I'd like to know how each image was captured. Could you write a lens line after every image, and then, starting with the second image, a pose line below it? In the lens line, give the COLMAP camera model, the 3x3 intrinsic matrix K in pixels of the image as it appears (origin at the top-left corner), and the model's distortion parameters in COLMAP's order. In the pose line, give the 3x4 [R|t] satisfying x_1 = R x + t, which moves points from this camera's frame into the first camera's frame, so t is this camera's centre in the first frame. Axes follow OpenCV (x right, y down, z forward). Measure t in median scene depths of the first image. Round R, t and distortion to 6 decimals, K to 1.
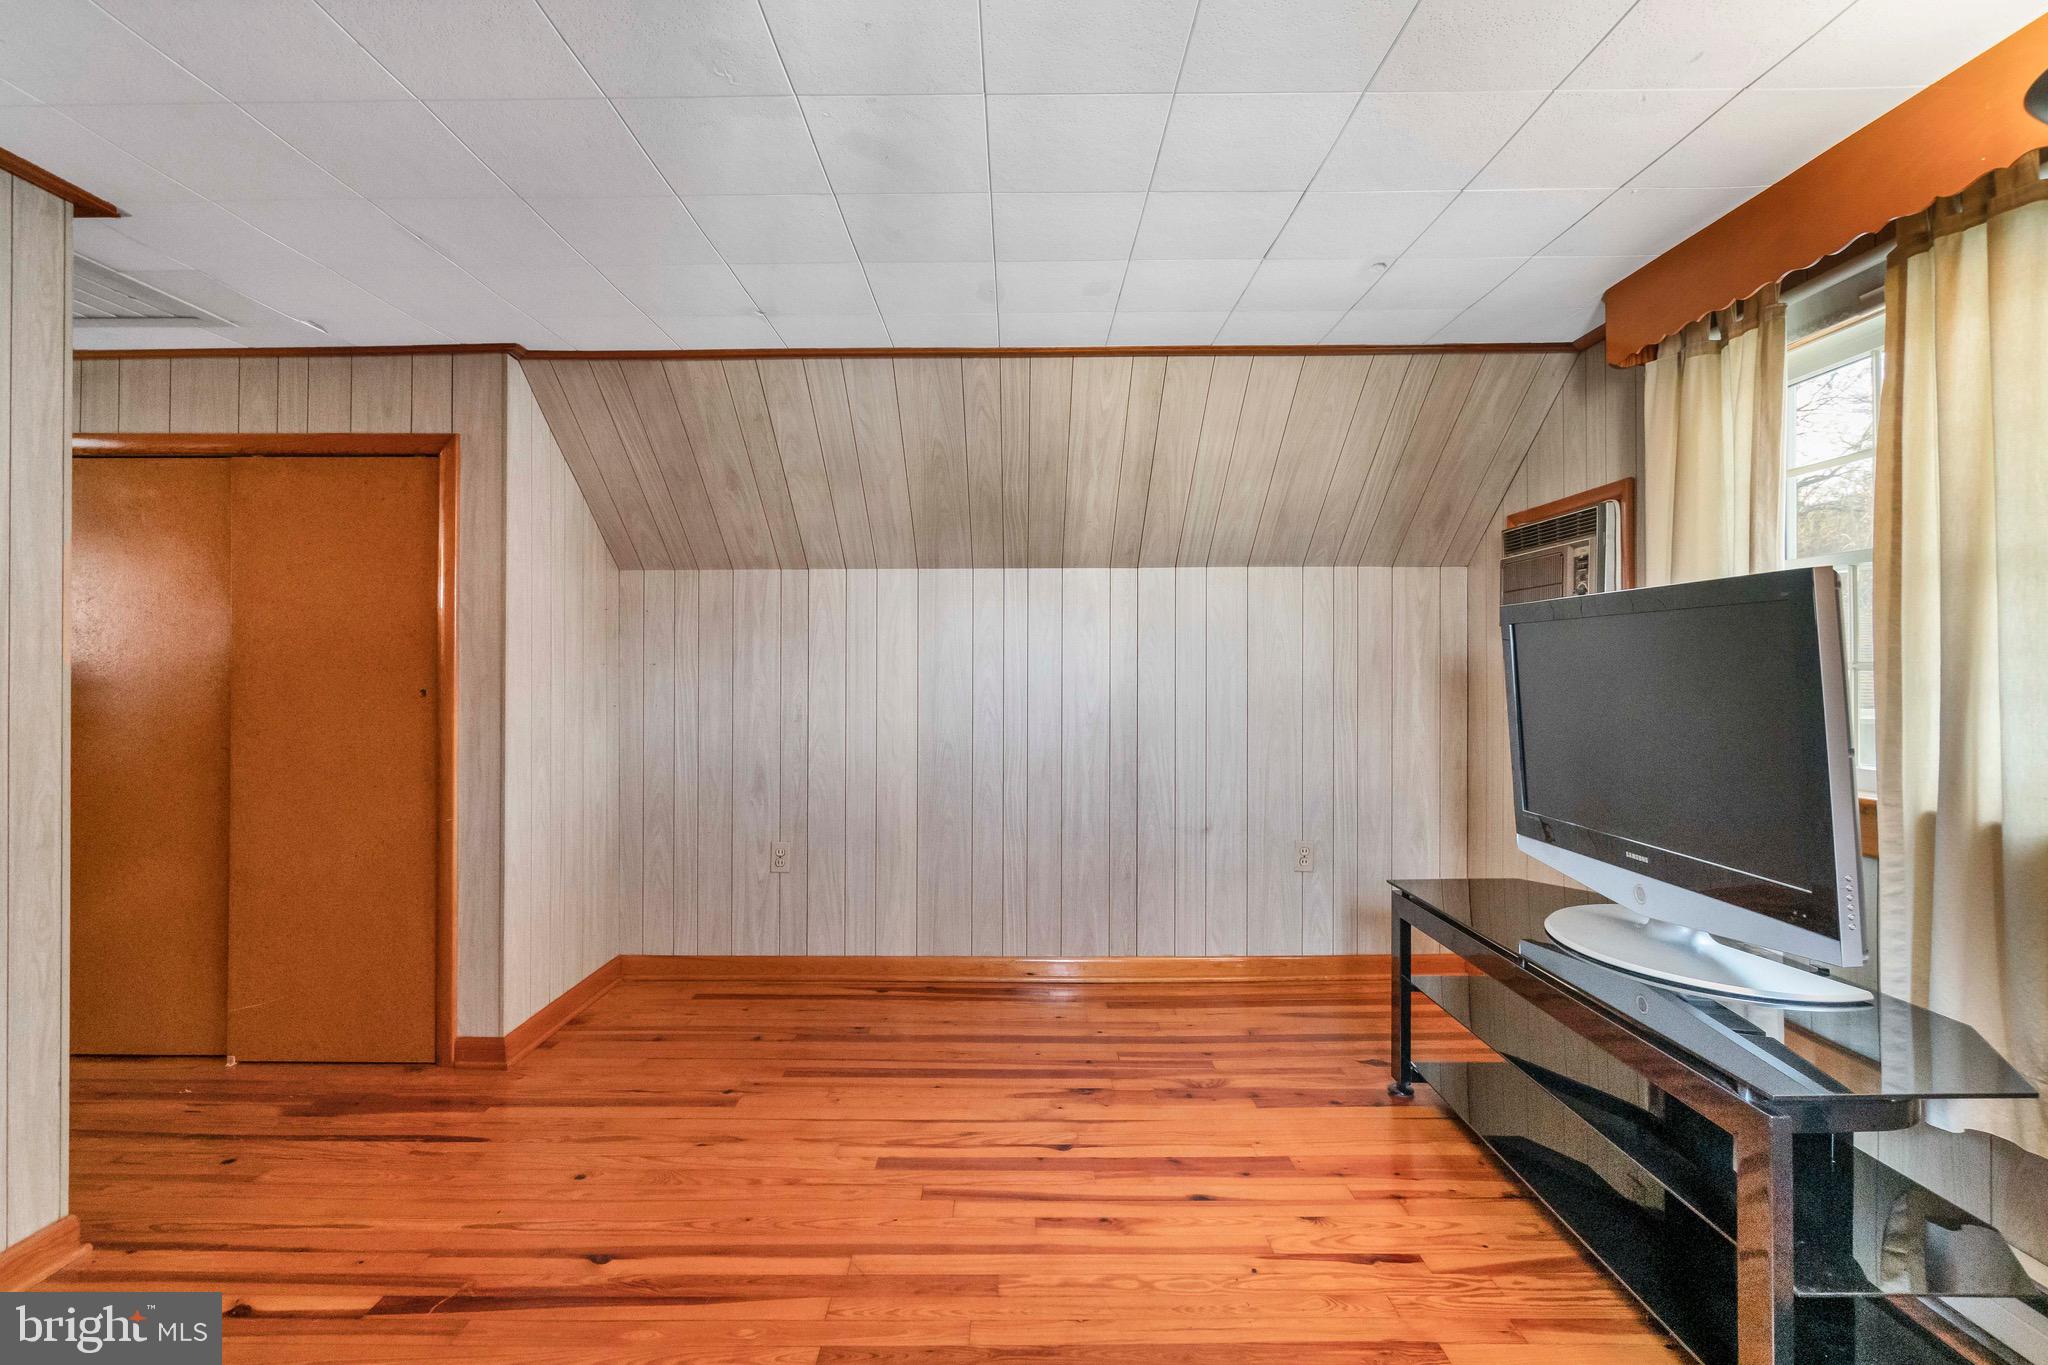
lens RADIAL K [[900.9, 0, 1032.4], [0, 900.9, 666.9], [0, 0, 1]] dist [-0.007877, -0.000234]
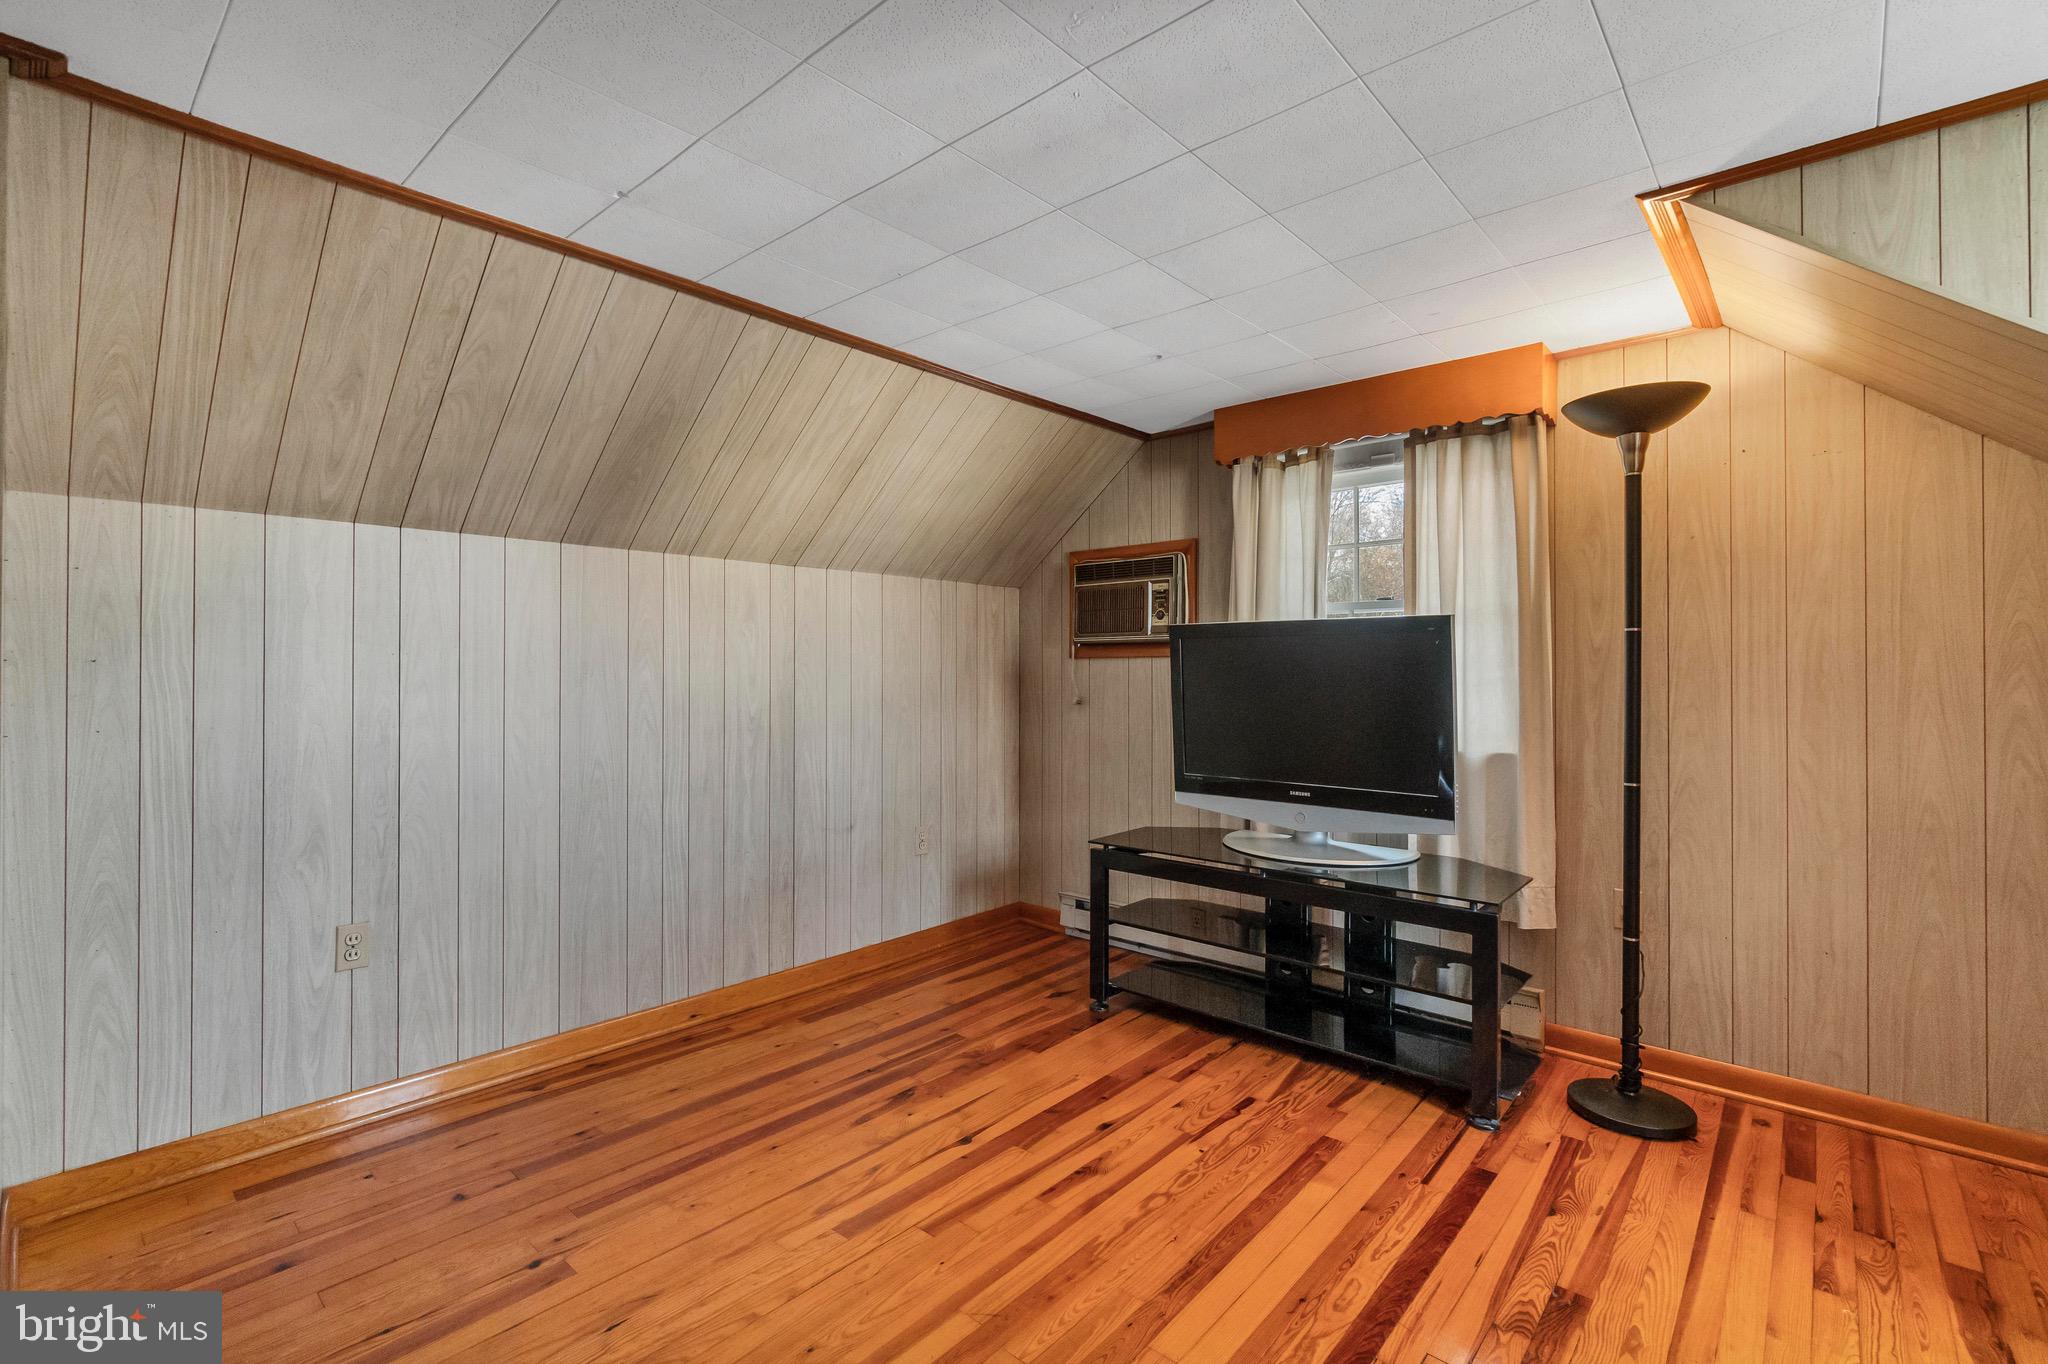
lens RADIAL K [[891.6, 0, 1018.2], [0, 891.6, 669.6], [0, 0, 1]] dist [-0.012820, -0.000323]
pose [[0.678632, 0.001445, 0.734477, -0.453128], [-0.003191, 0.999994, 0.000980, -0.000418], [-0.734471, -0.003009, 0.678633, 0.187182]]
